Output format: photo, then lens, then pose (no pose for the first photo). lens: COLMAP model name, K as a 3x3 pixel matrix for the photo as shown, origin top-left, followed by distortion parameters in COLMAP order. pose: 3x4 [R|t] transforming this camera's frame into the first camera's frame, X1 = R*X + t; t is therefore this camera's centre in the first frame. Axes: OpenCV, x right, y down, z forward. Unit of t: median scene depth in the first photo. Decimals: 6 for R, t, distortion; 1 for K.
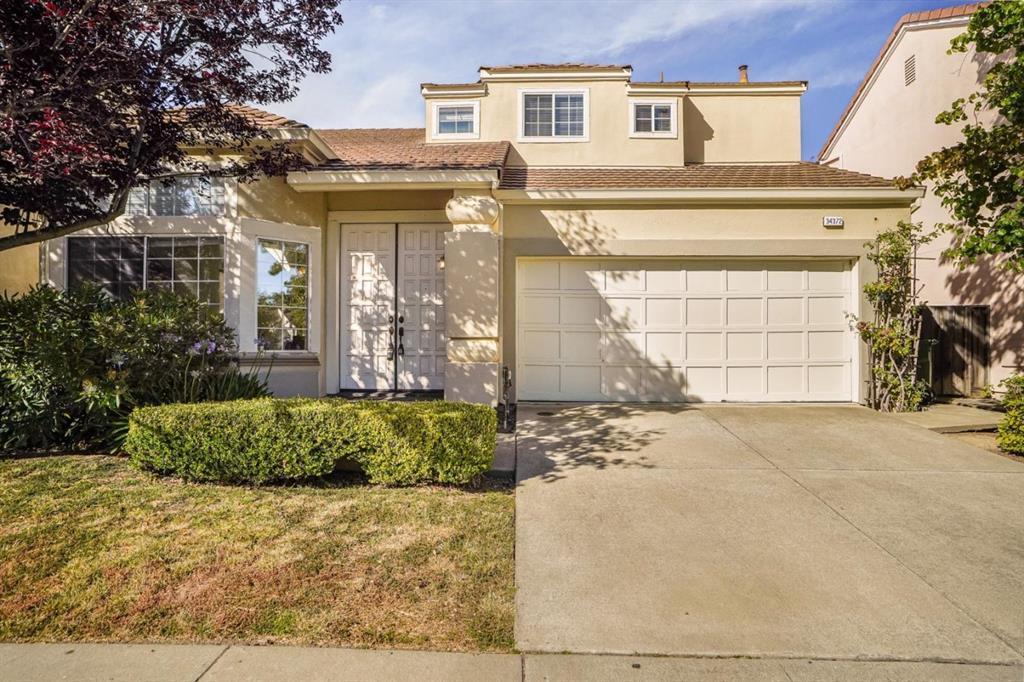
lens RADIAL K [[572.7, 0, 512.3], [0, 572.7, 322.7], [0, 0, 1]] dist [-0.031288, 0.025700]
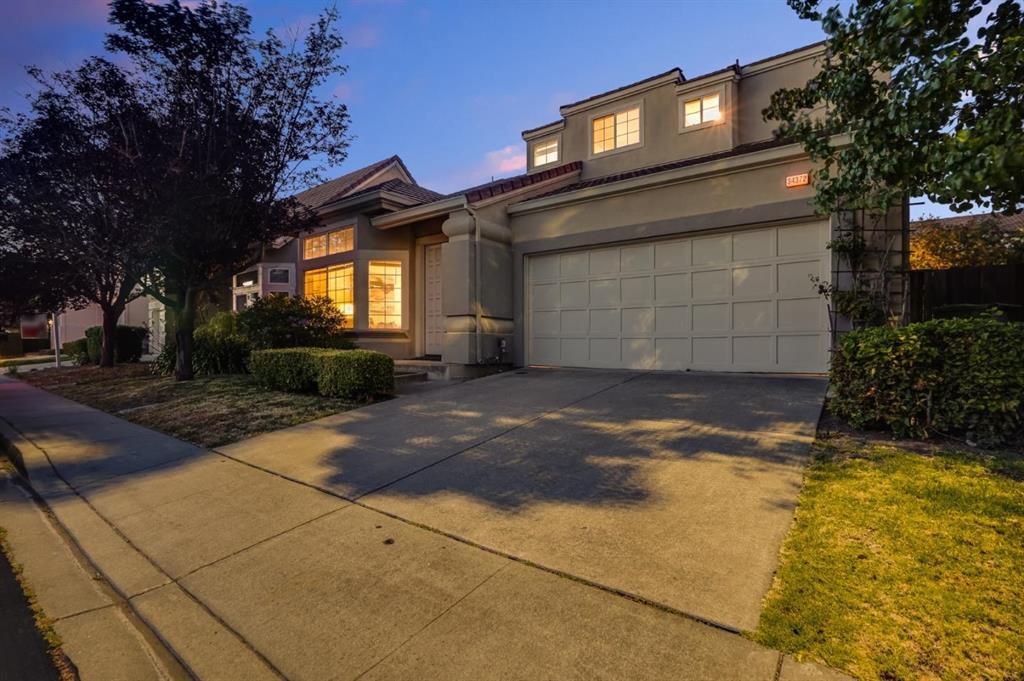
lens RADIAL K [[484.2, 0, 512.0], [0, 484.2, 340.5], [0, 0, 1]] dist [-0.042908, 0.000048]
pose [[0.806903, -0.013933, -0.590520, 1.163814], [0.028581, 0.999472, 0.015472, 0.111020], [0.589992, -0.029362, 0.806875, 0.161069]]
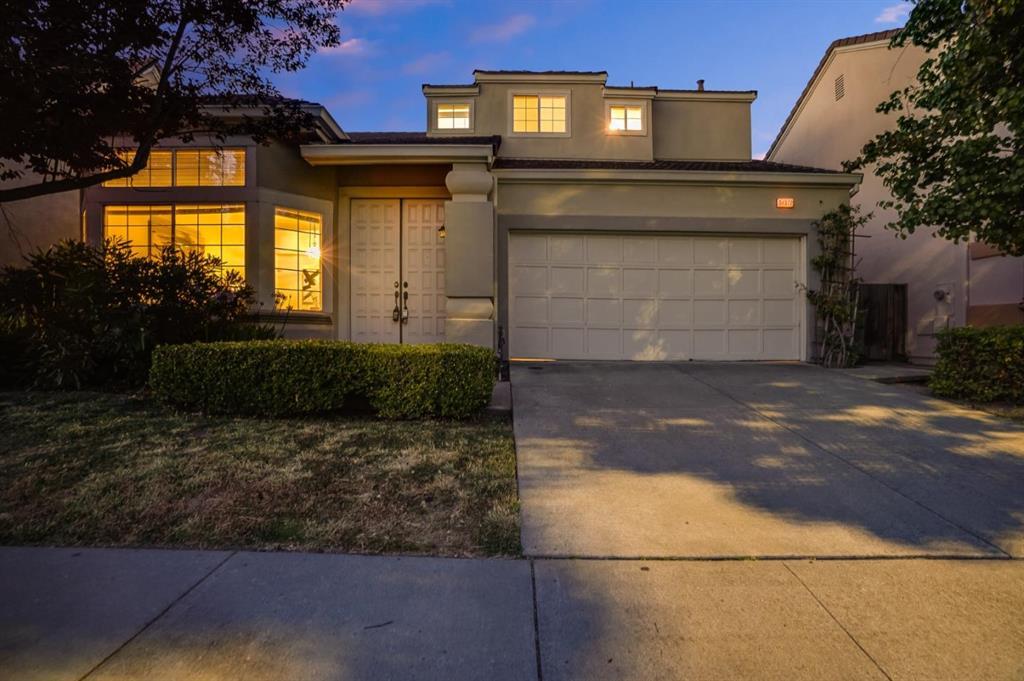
lens RADIAL K [[479.3, 0, 506.2], [0, 479.3, 328.8], [0, 0, 1]] dist [-0.052058, 0.020268]
pose [[0.999862, -0.000818, 0.016611, -0.023015], [0.000375, 0.999645, 0.026626, 0.093575], [-0.016627, -0.026616, 0.999507, 0.108130]]
